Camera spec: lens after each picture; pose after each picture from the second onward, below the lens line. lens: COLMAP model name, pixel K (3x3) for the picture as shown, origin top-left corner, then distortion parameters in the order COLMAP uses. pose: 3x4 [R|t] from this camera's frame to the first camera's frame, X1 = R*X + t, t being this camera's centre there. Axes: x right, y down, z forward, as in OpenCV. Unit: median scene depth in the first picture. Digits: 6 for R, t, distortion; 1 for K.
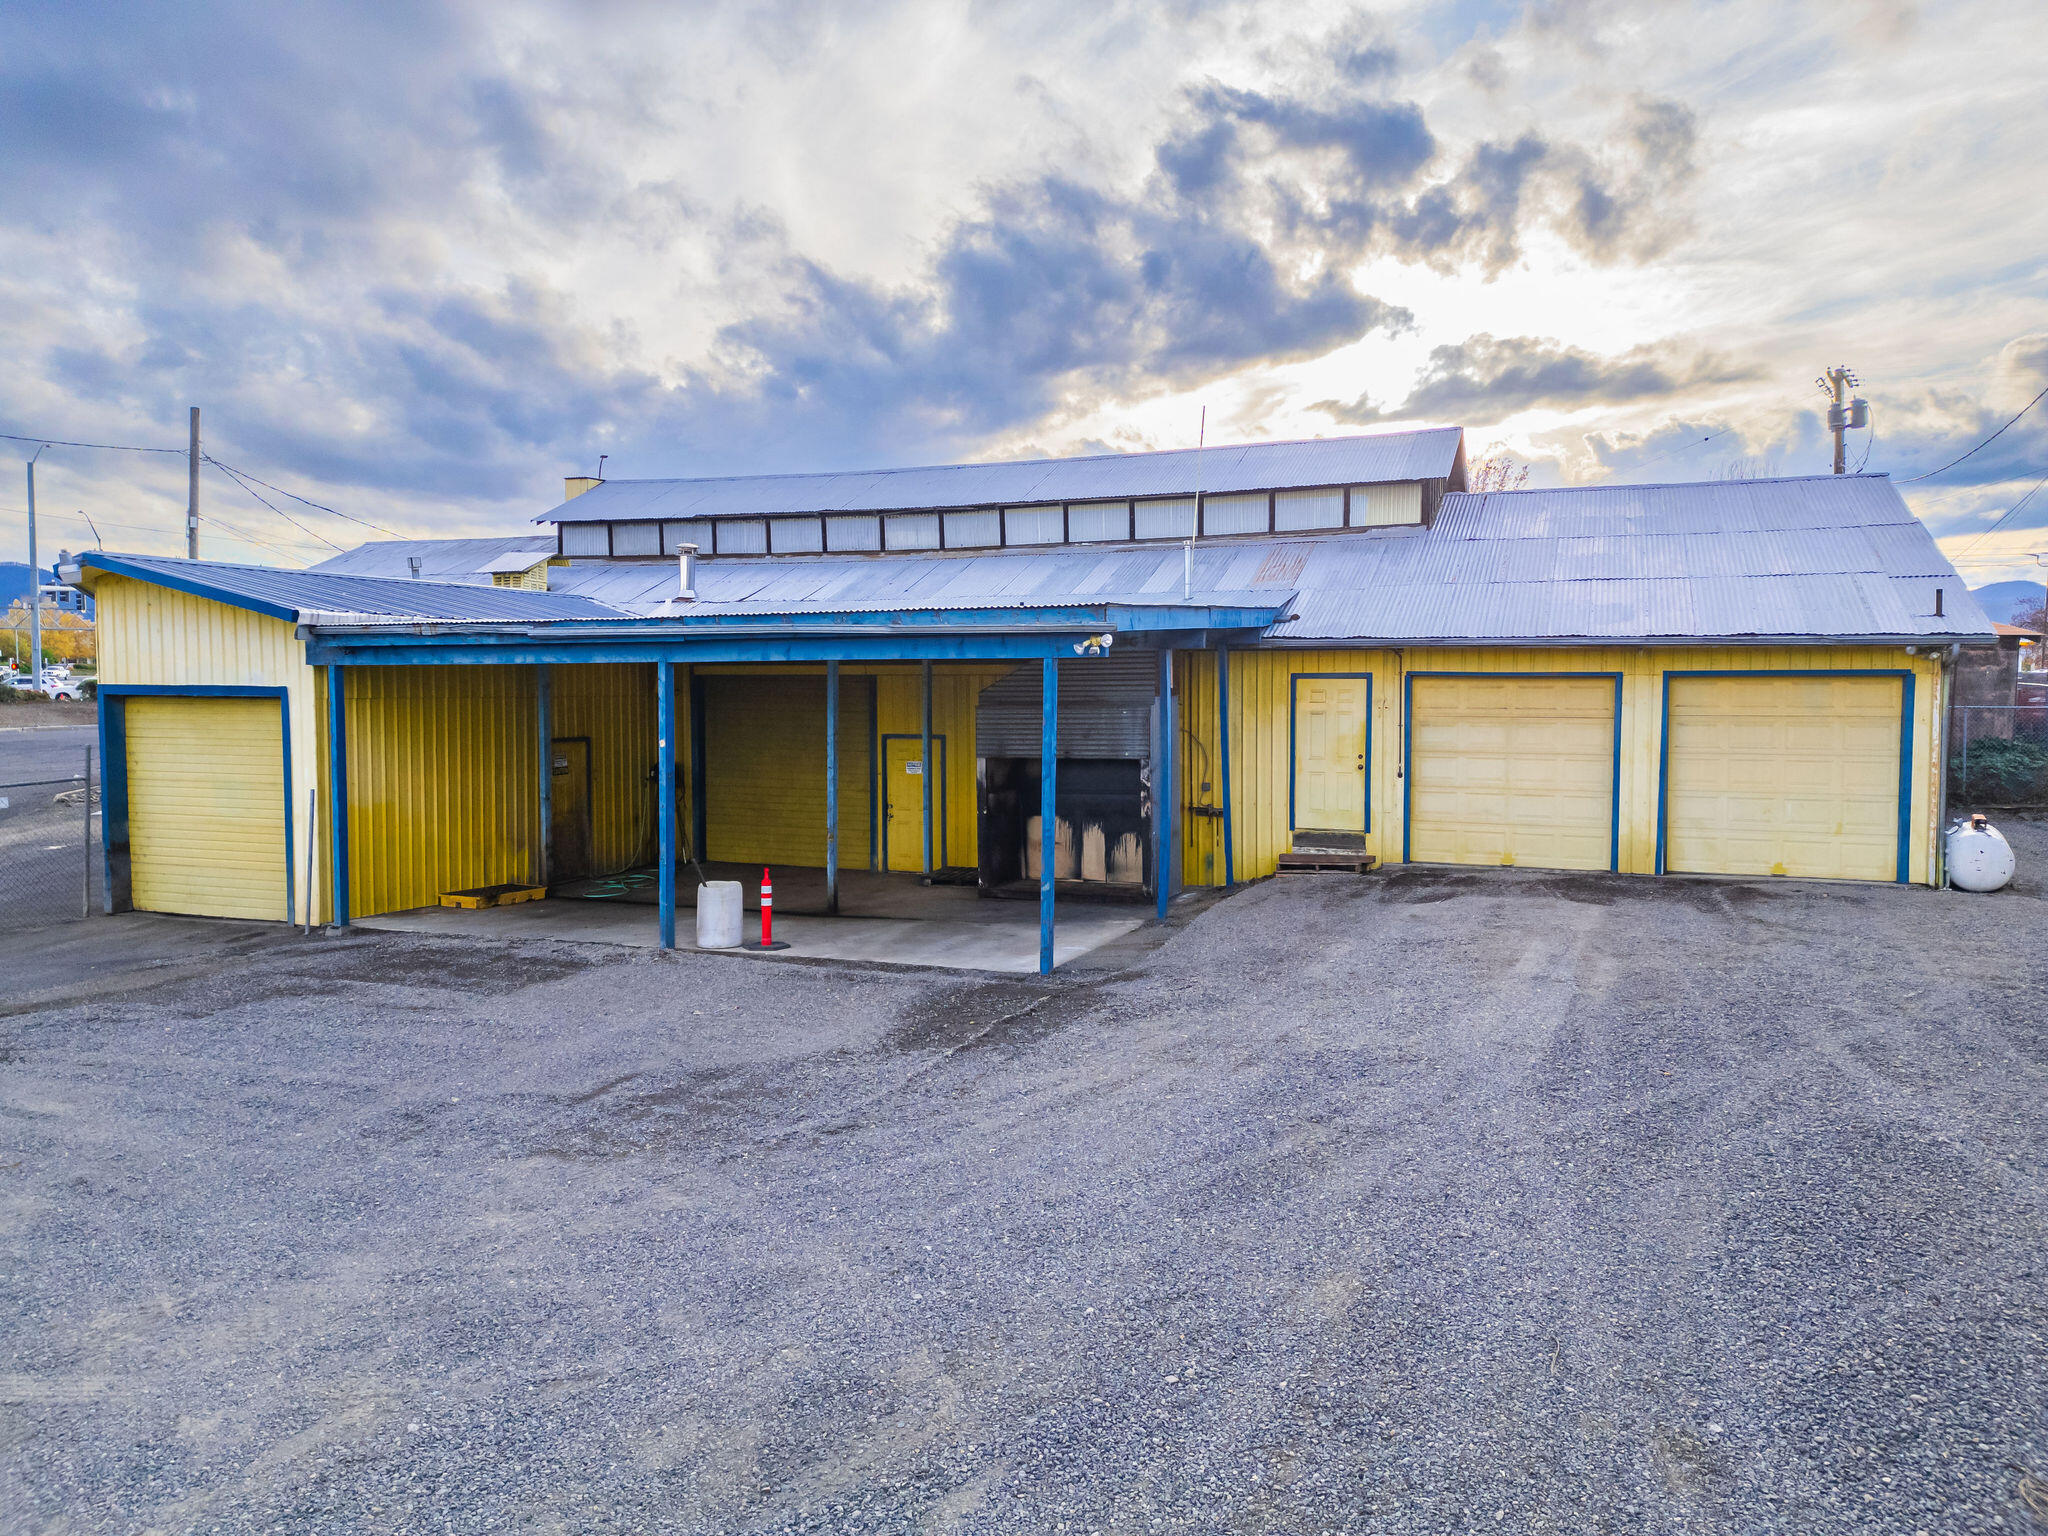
lens RADIAL K [[1421.2, 0, 1014.3], [0, 1421.2, 770.9], [0, 0, 1]] dist [0.079303, -0.073702]
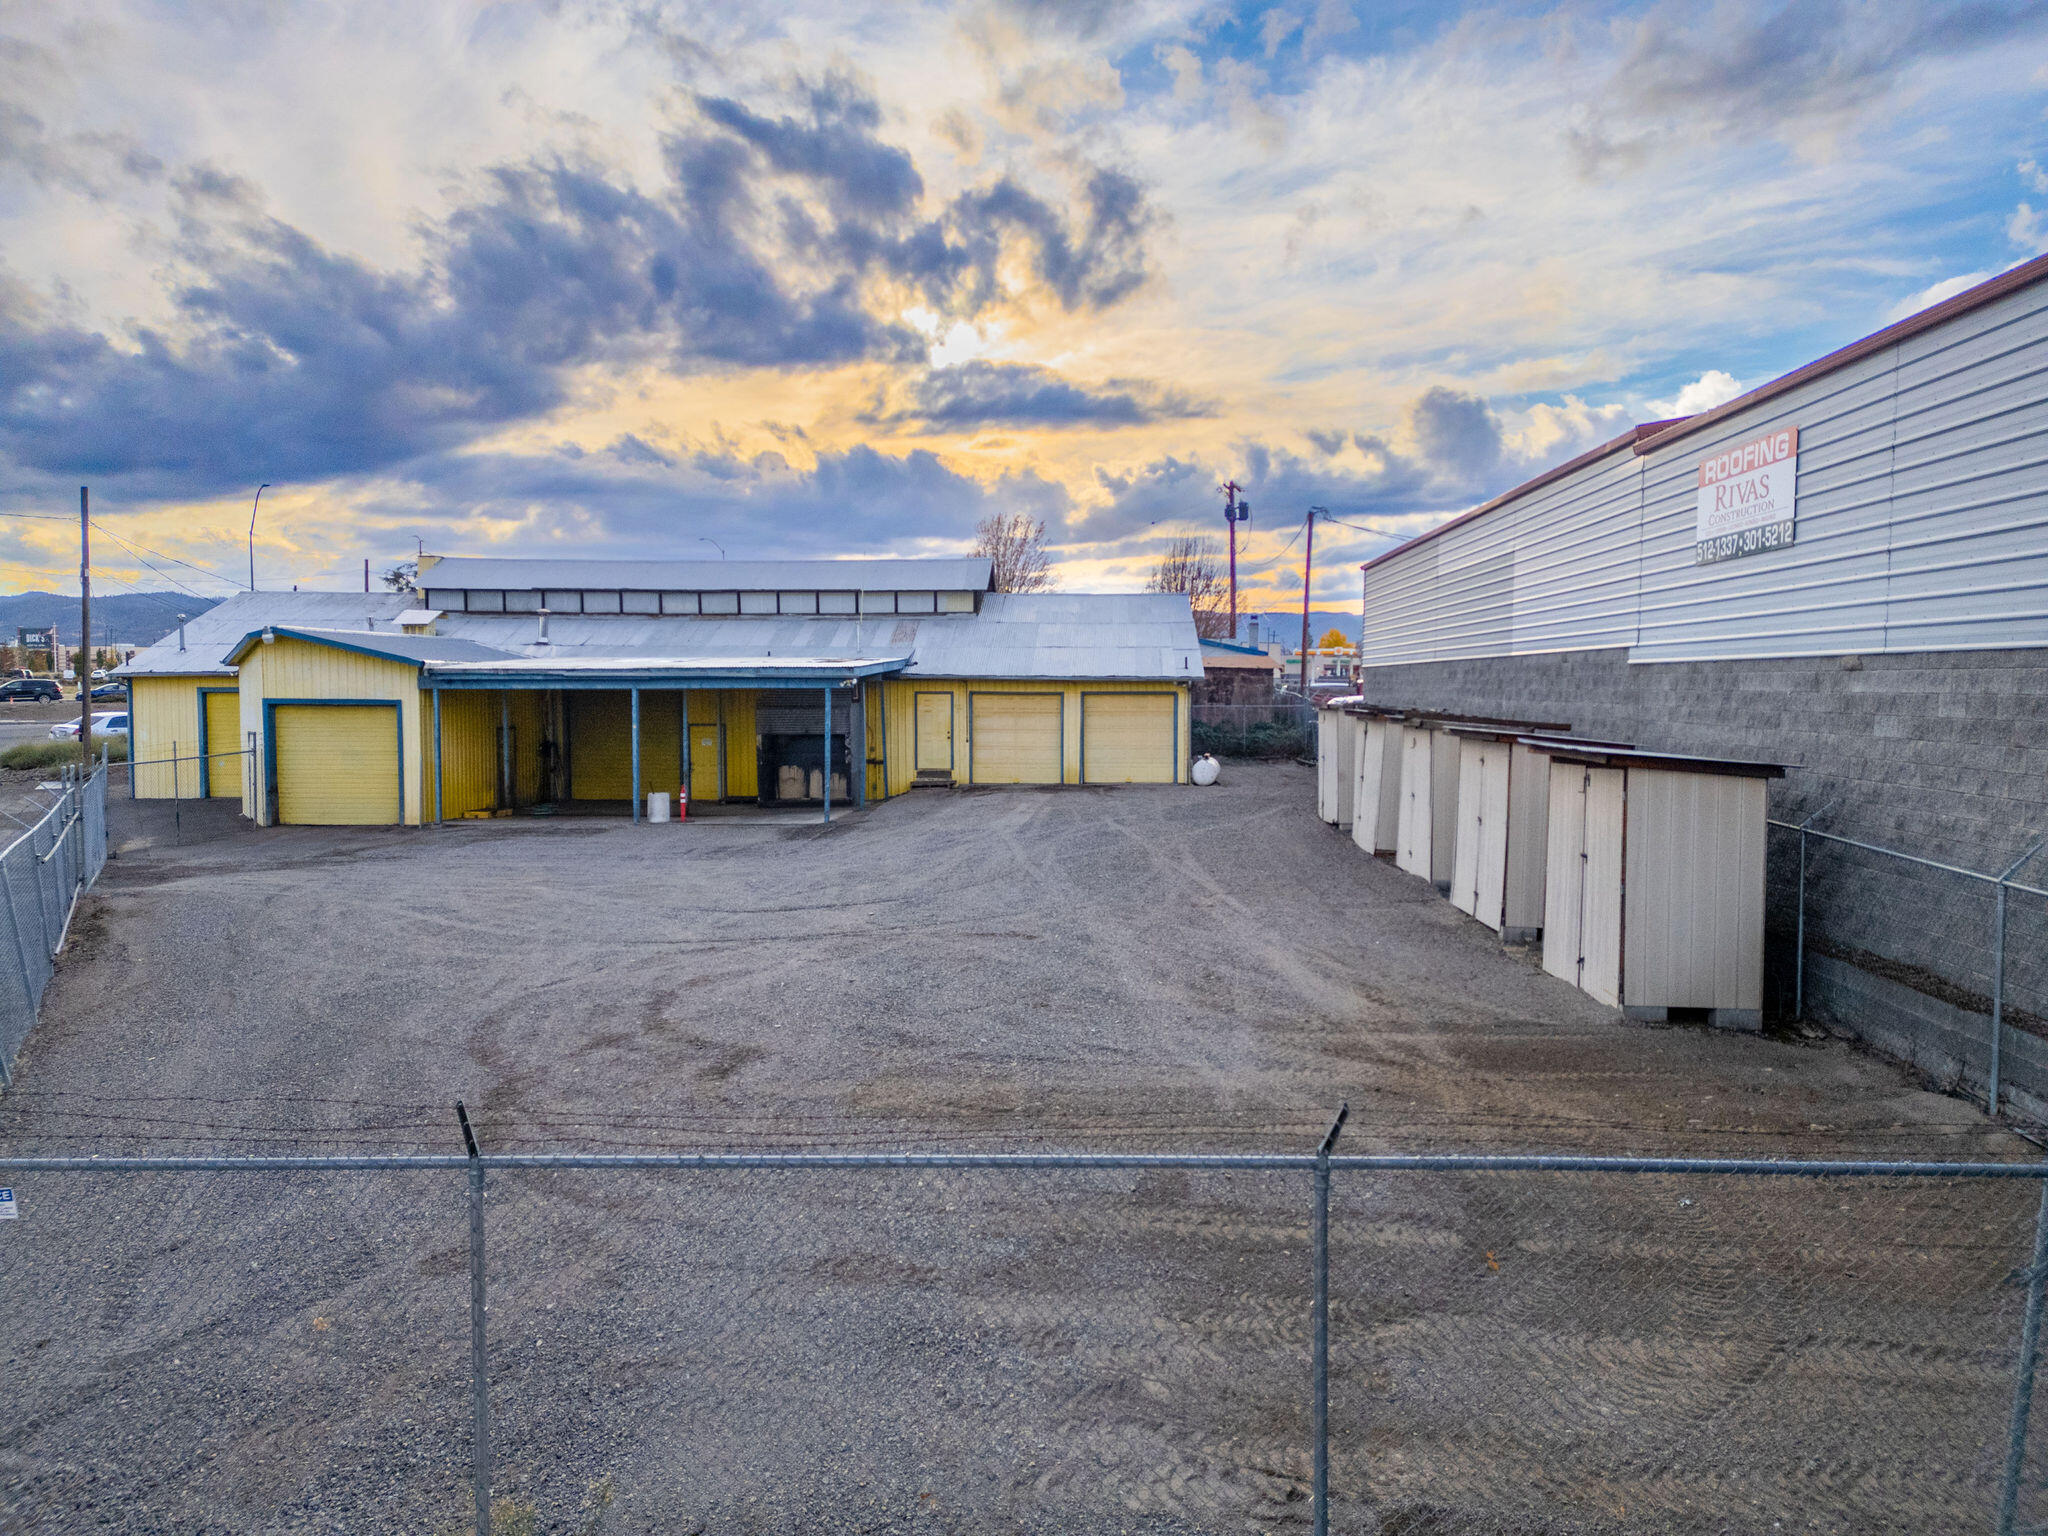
lens RADIAL K [[1421.2, 0, 1014.3], [0, 1421.2, 770.9], [0, 0, 1]] dist [0.079303, -0.073702]
pose [[0.941903, -0.019888, 0.335296, -0.344968], [0.018221, 0.999801, 0.008116, 0.029525], [-0.335391, -0.001535, 0.942078, -0.929277]]
